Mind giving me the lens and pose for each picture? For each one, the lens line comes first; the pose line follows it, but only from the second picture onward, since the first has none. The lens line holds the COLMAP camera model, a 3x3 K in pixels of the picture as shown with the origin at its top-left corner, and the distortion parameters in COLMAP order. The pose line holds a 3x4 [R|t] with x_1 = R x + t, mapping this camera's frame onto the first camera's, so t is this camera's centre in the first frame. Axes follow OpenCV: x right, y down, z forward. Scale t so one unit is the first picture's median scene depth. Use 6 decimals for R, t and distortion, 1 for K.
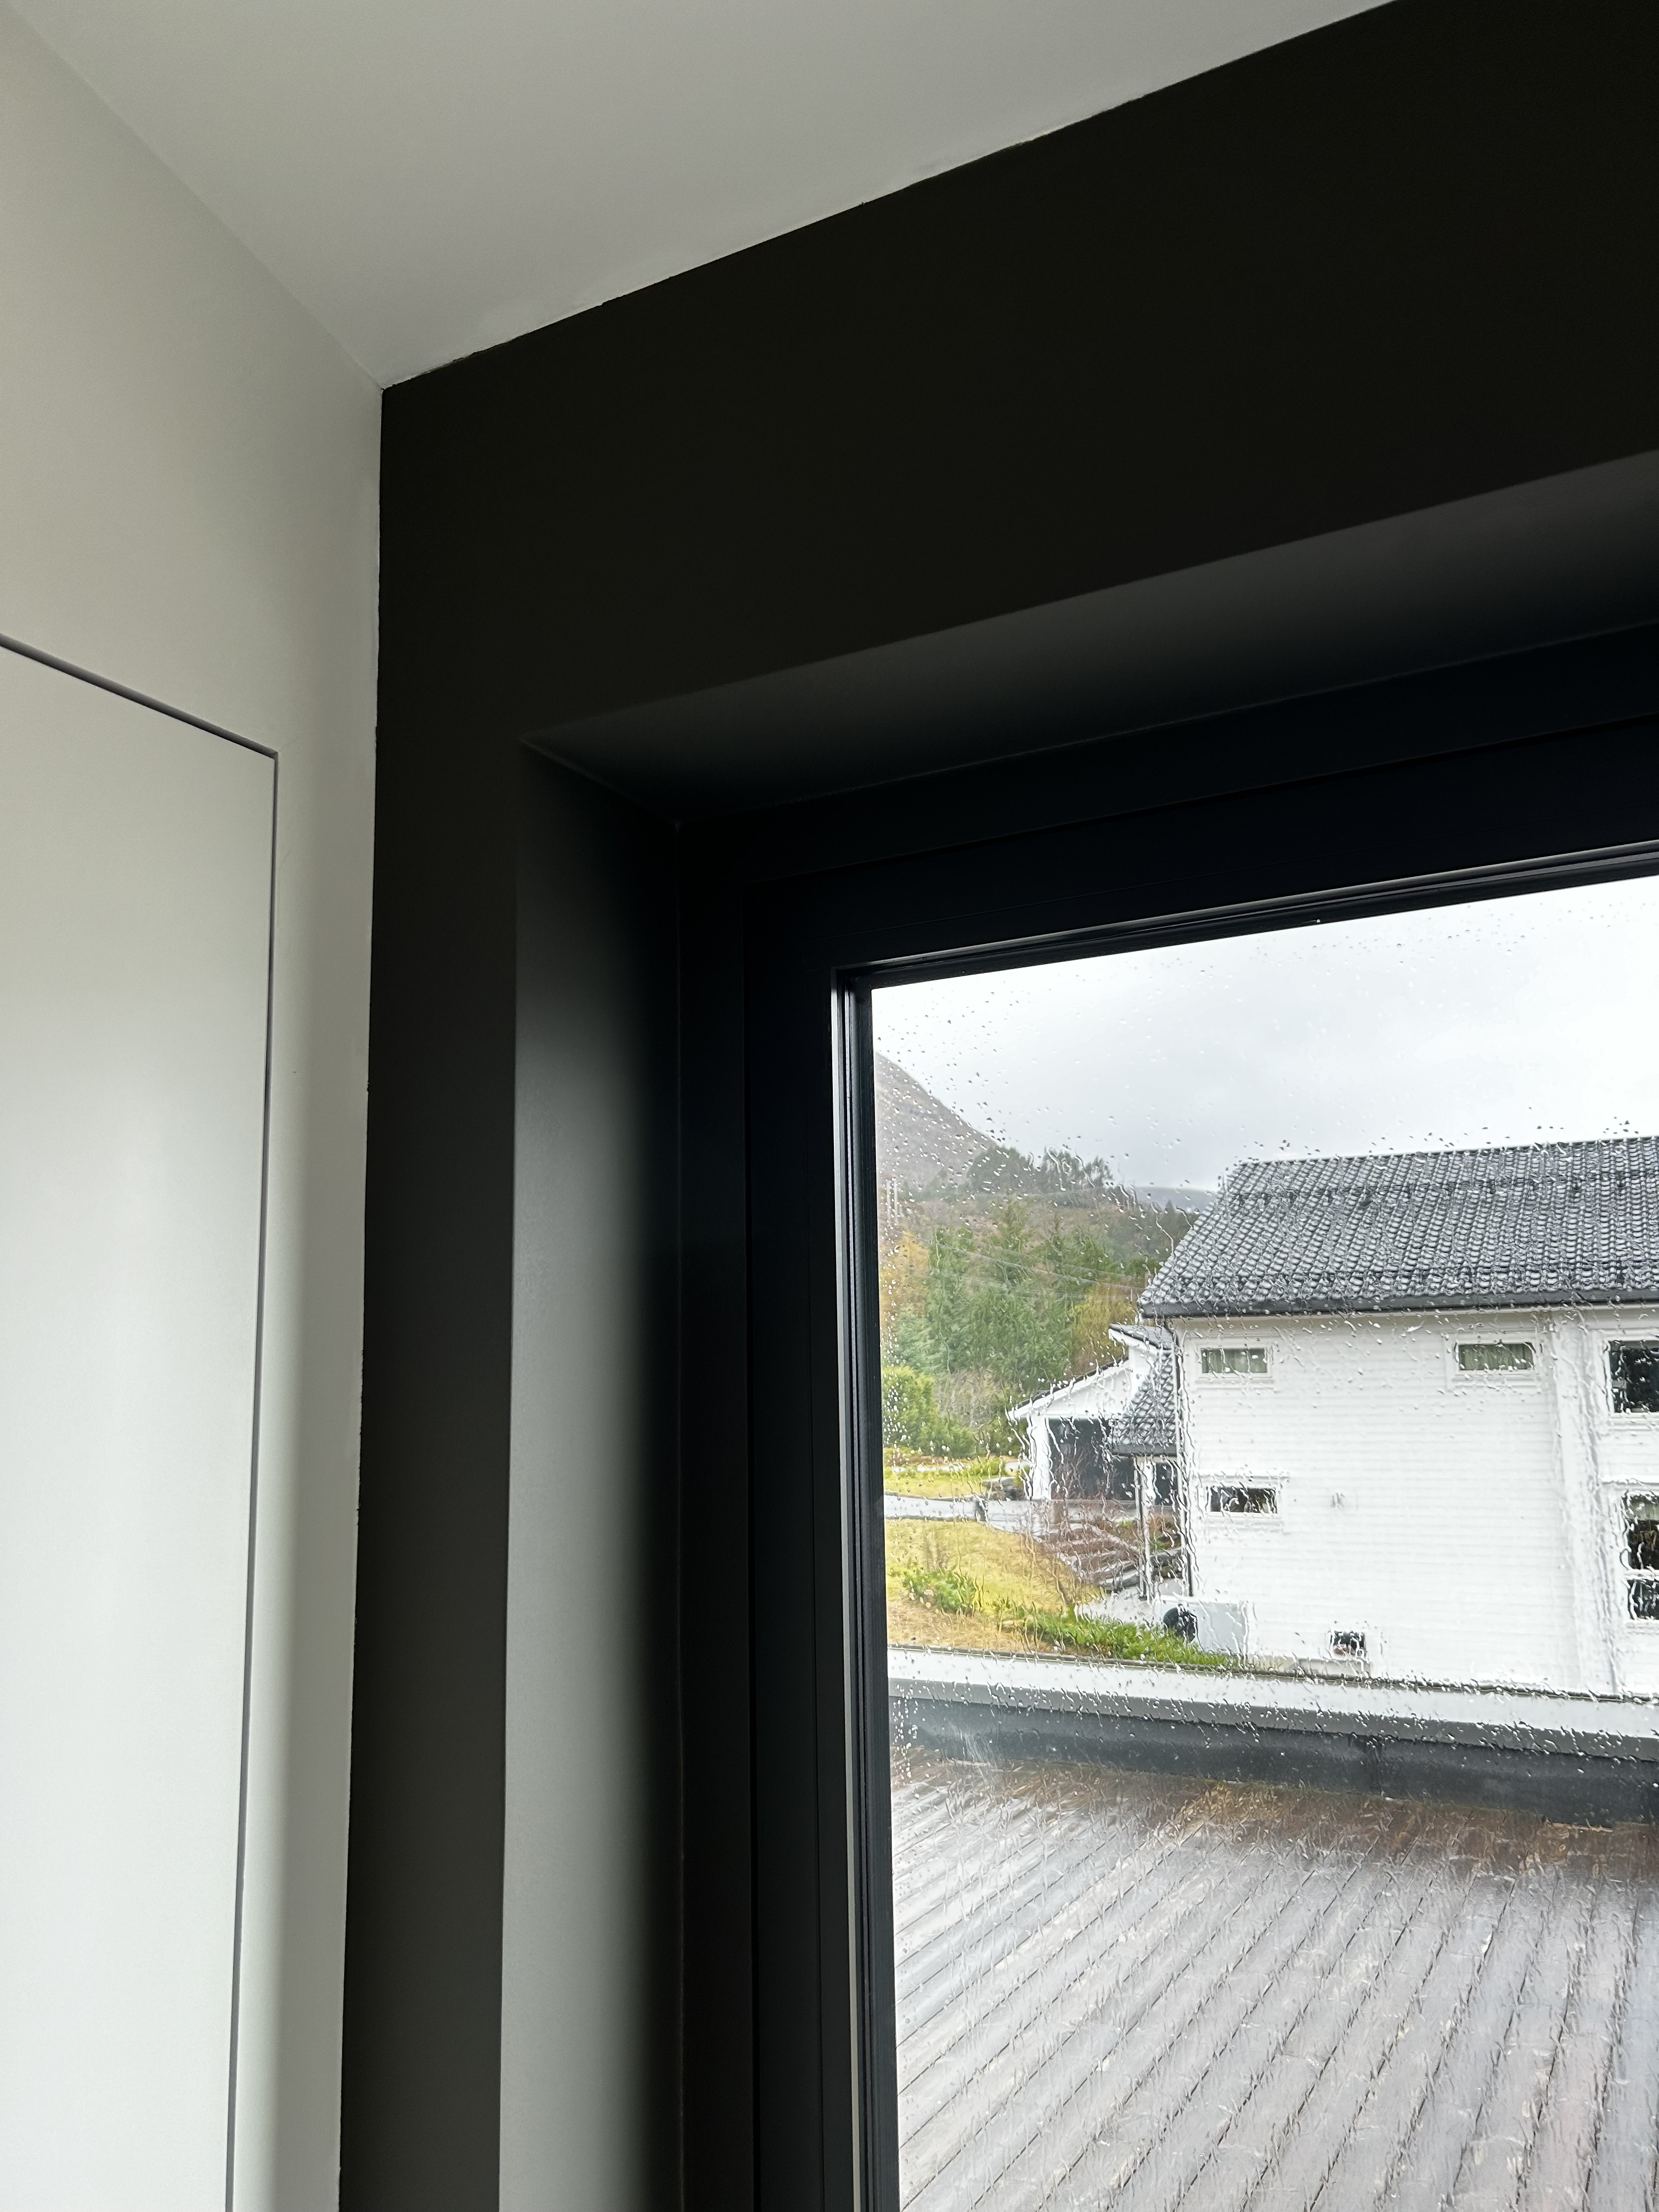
lens RADIAL K [[1636.2, 0, 816.9], [0, 1636.2, 1106.7], [0, 0, 1]] dist [0.050638, -0.058708]
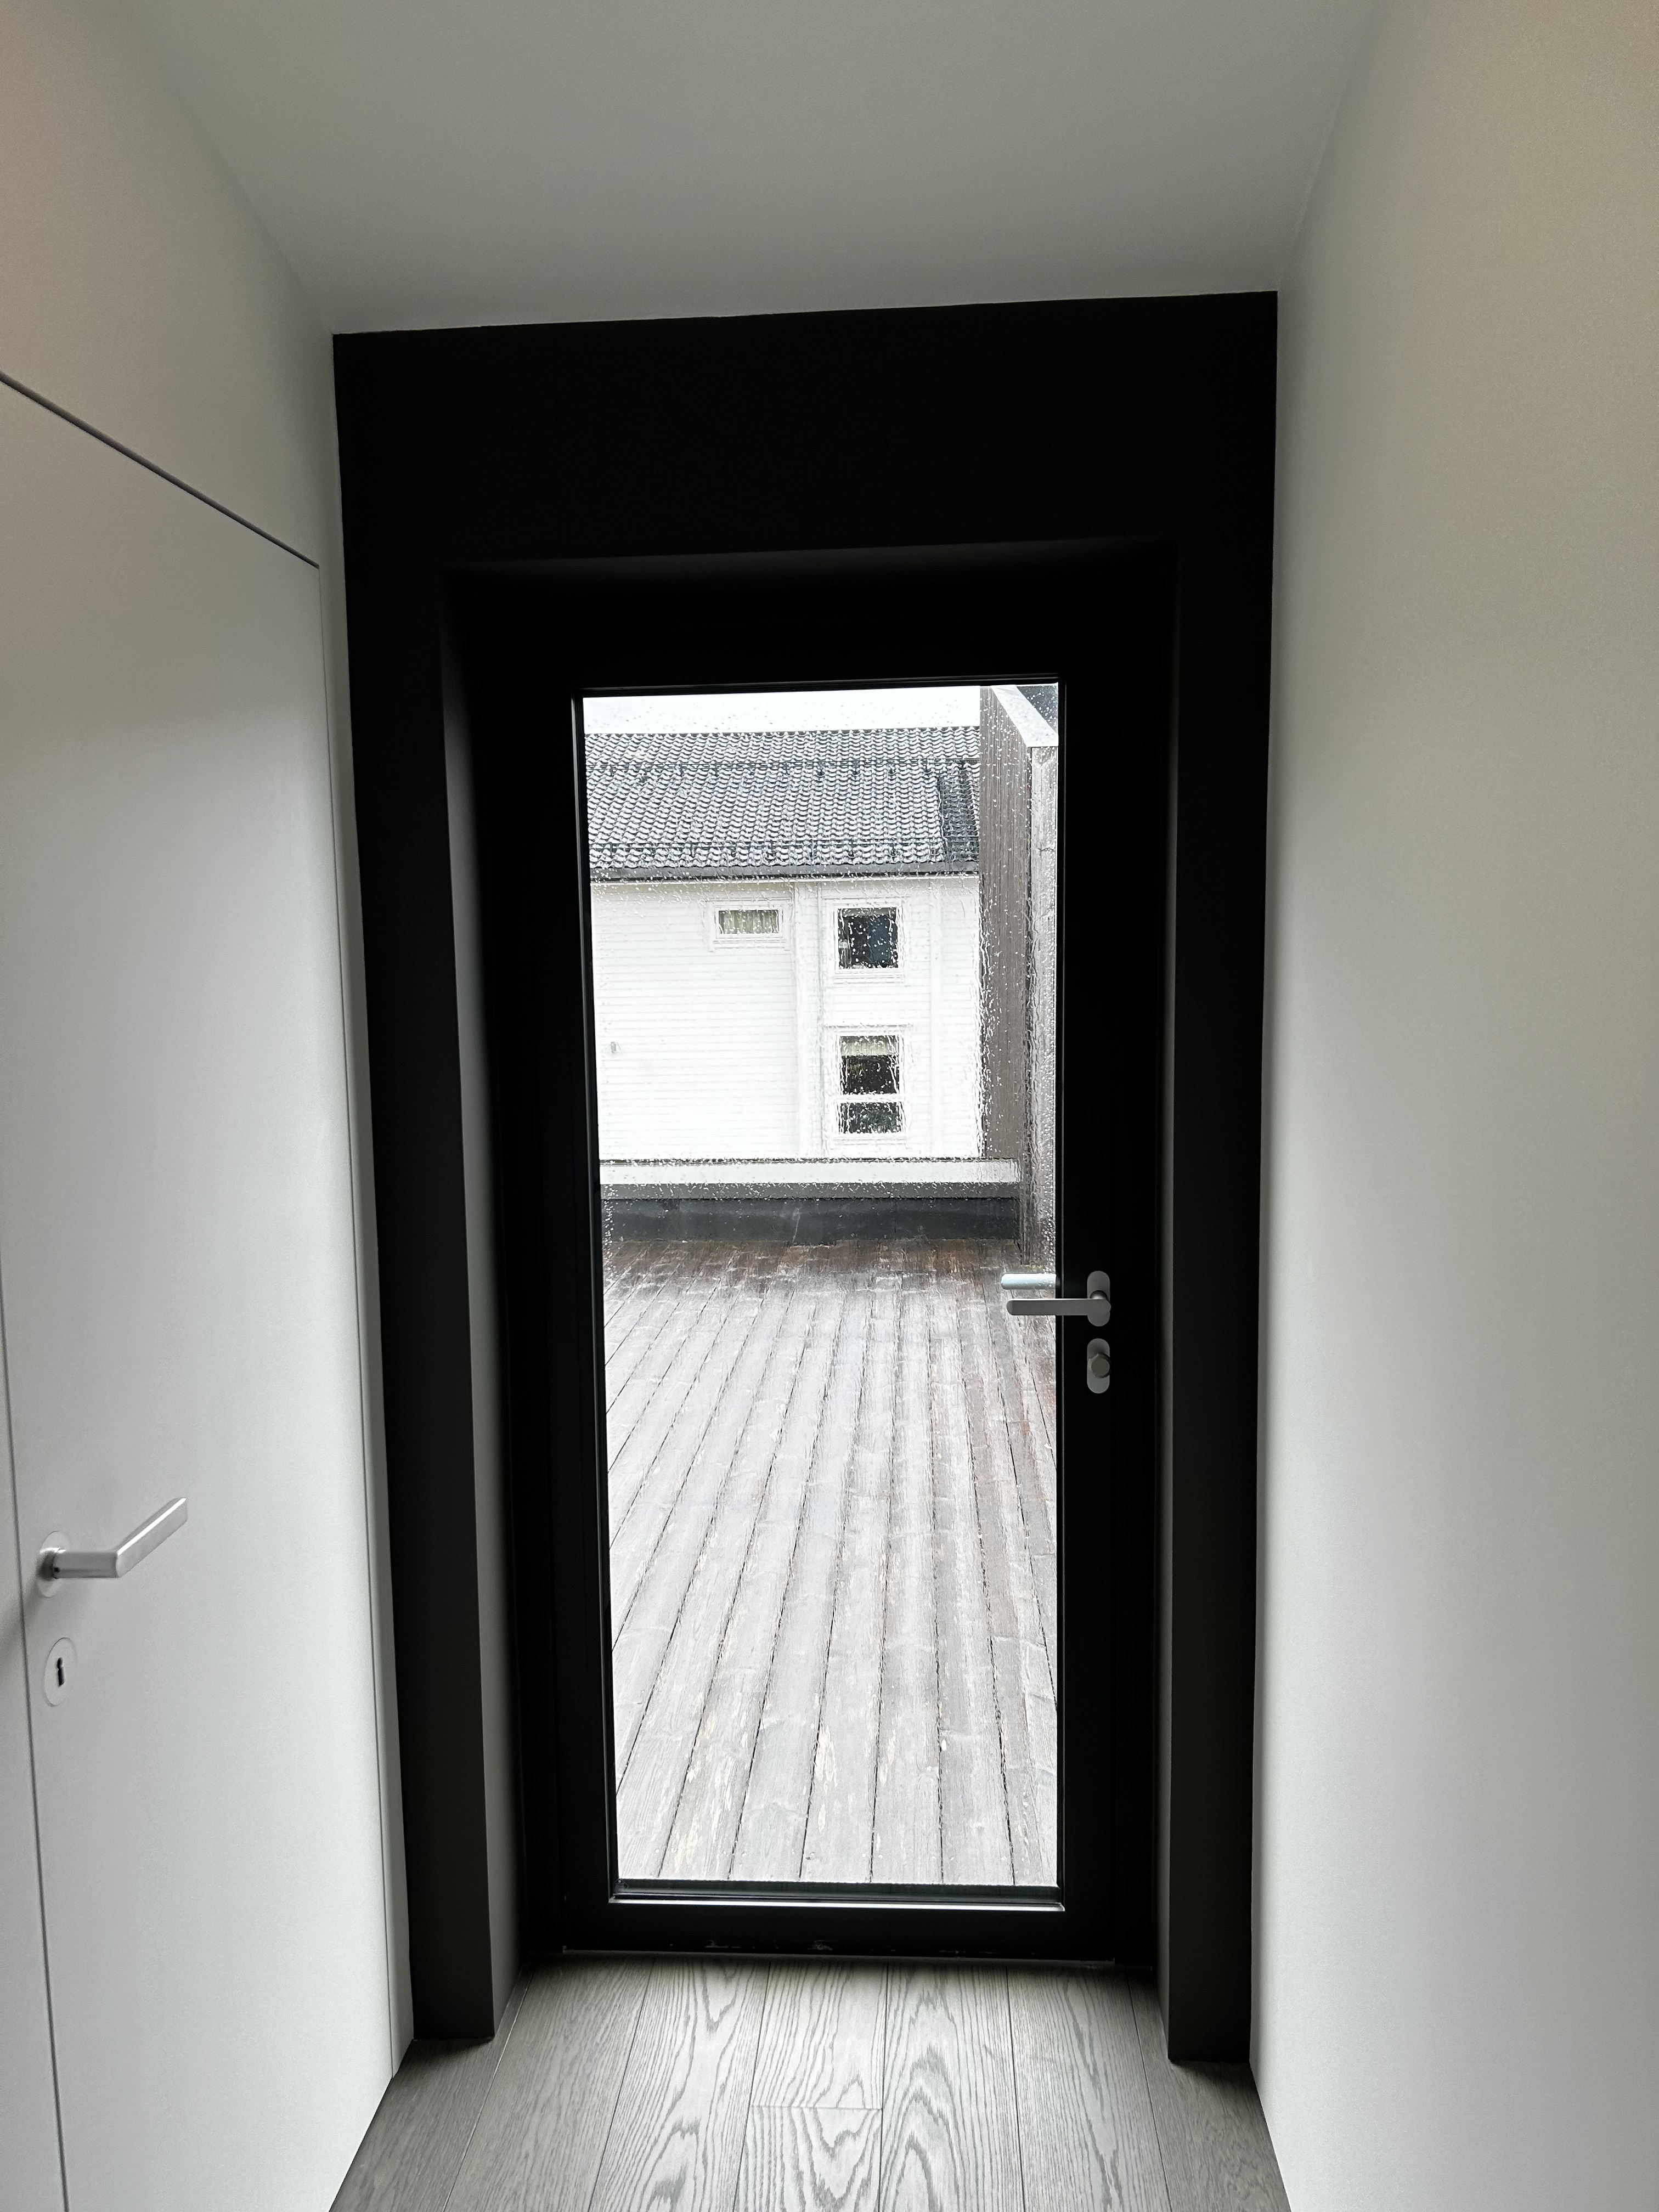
lens RADIAL K [[1636.2, 0, 816.9], [0, 1636.2, 1106.7], [0, 0, 1]] dist [0.050638, -0.058708]
pose [[0.907100, -0.047197, 0.418260, -0.074837], [-0.062395, 0.967637, 0.244510, -0.013077], [-0.416264, -0.247892, 0.874799, -0.126274]]
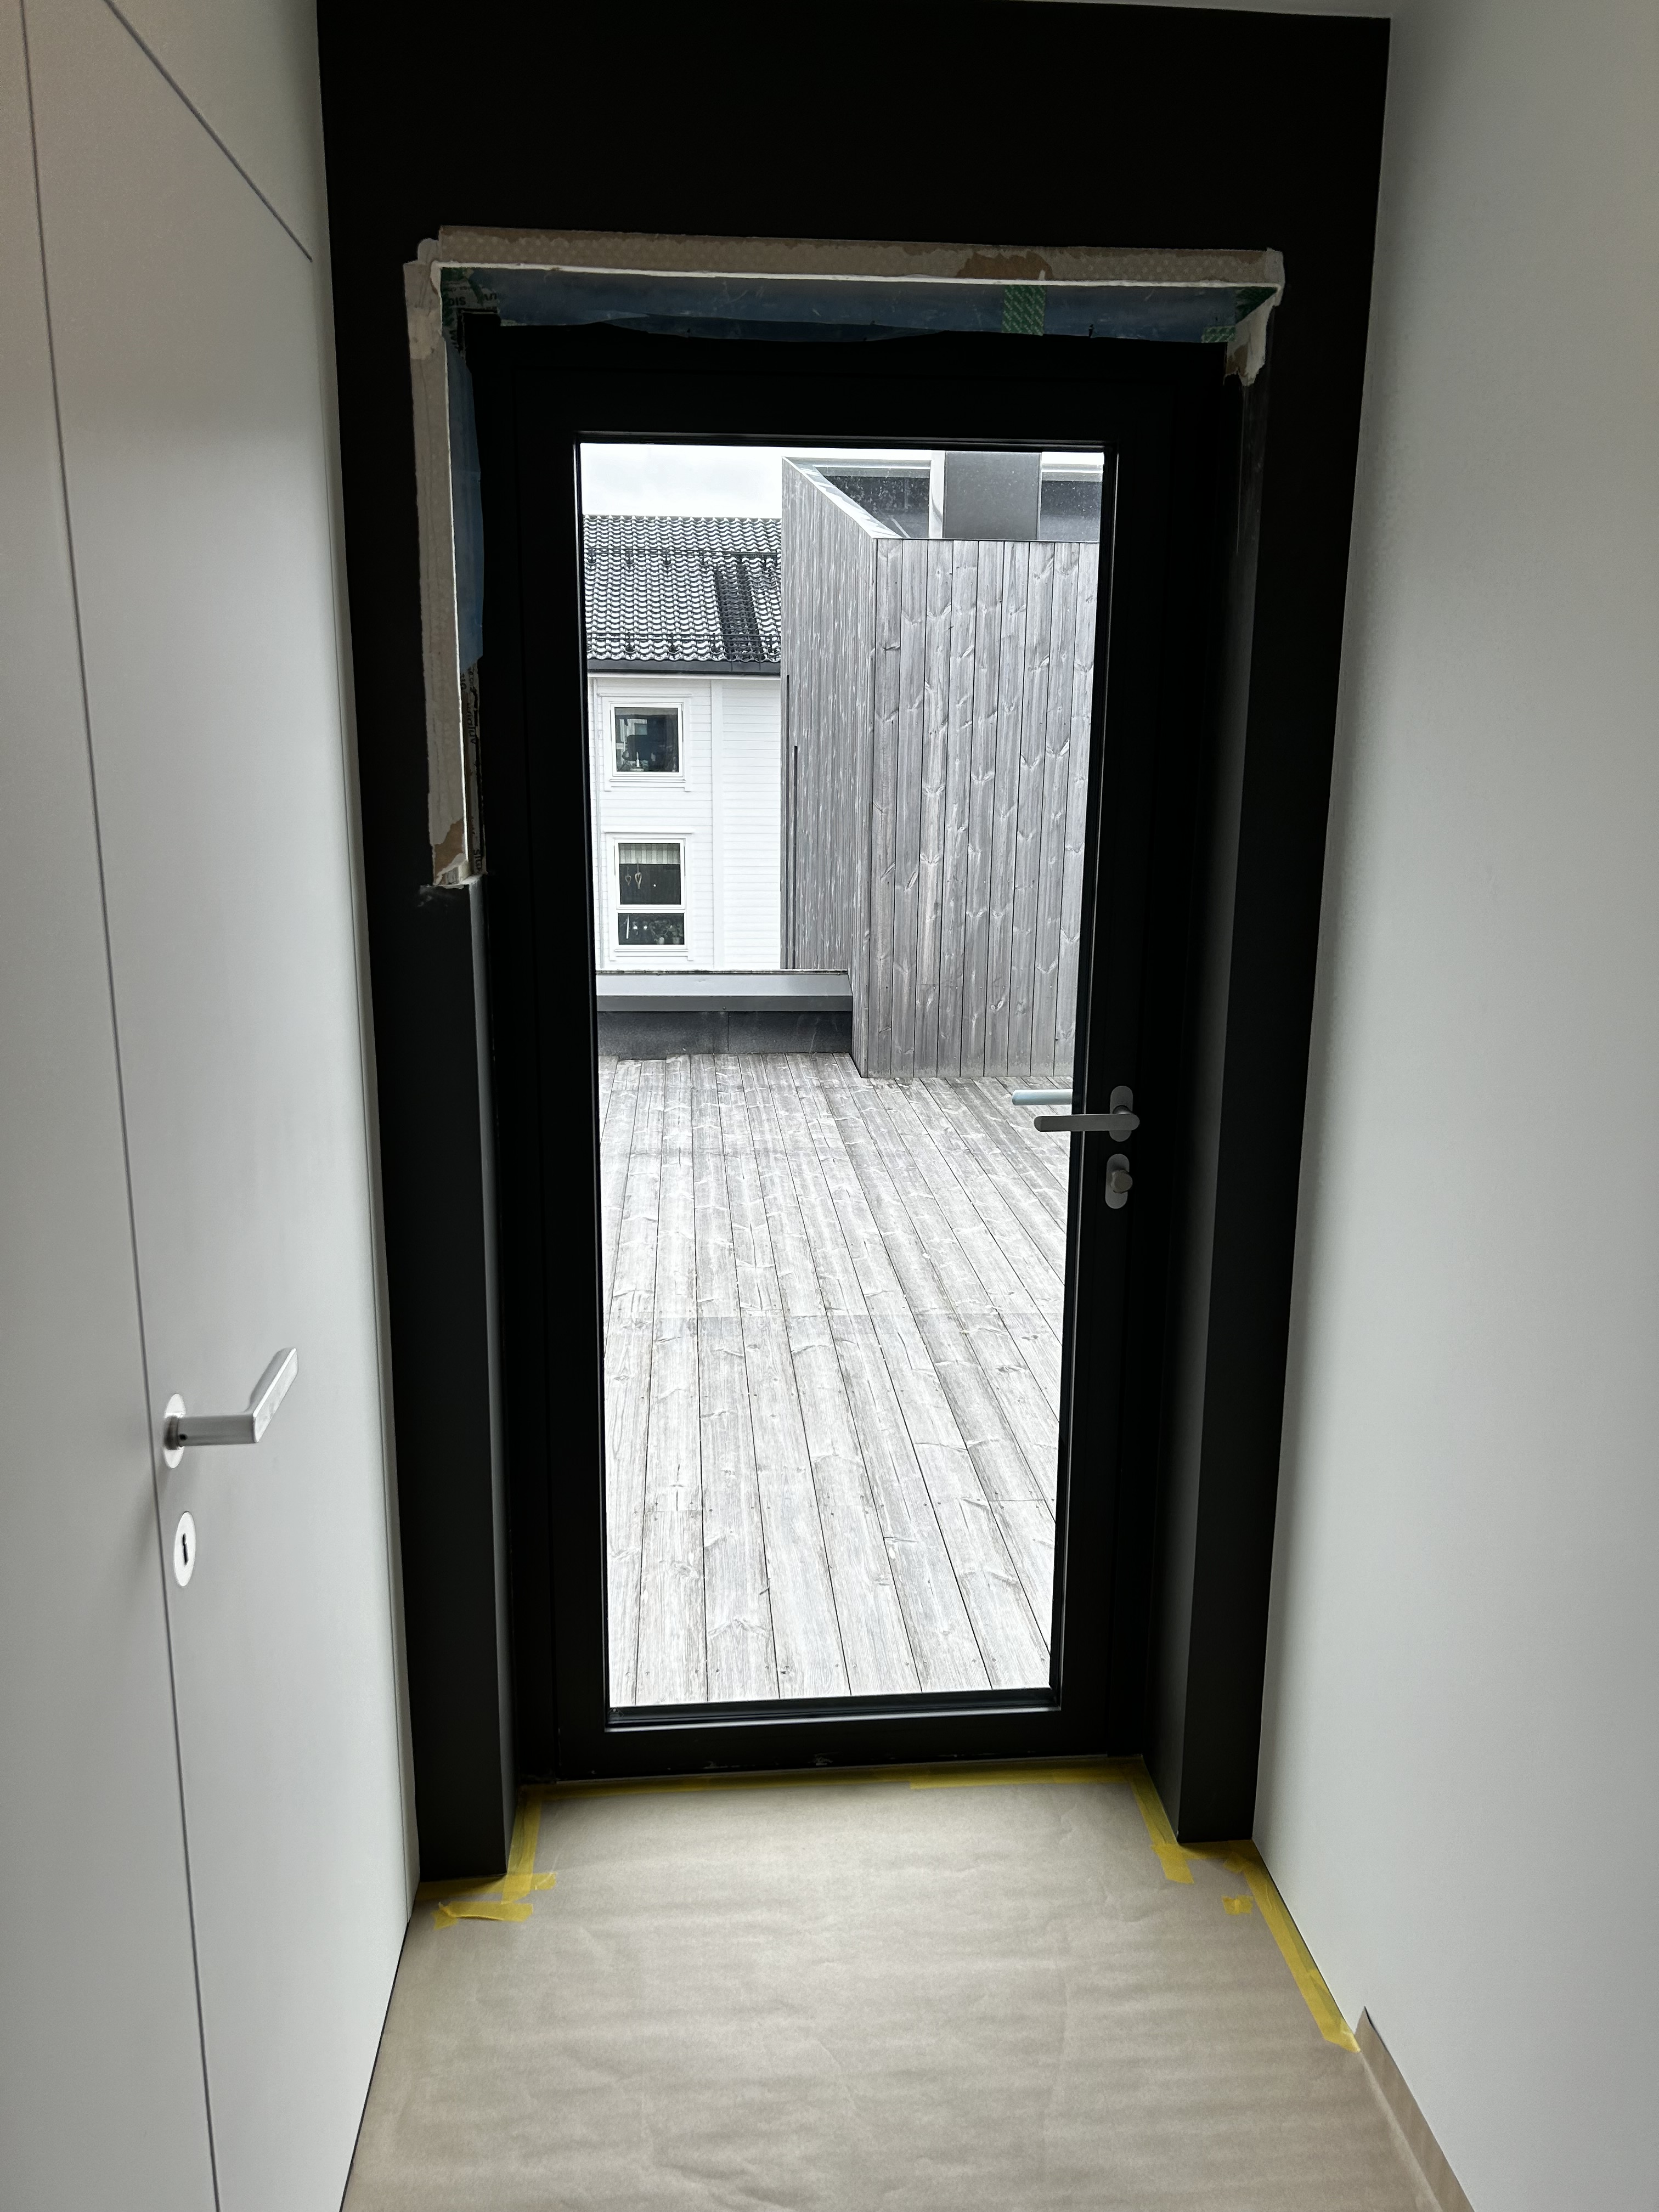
lens RADIAL K [[1657.1, 0, 829.5], [0, 1657.1, 1106.0], [0, 0, 1]] dist [0.012029, -0.003359]
pose [[0.832960, -0.103226, 0.543620, -0.105287], [-0.105513, 0.934787, 0.339176, -0.005461], [-0.543181, -0.339879, 0.767748, -0.094438]]
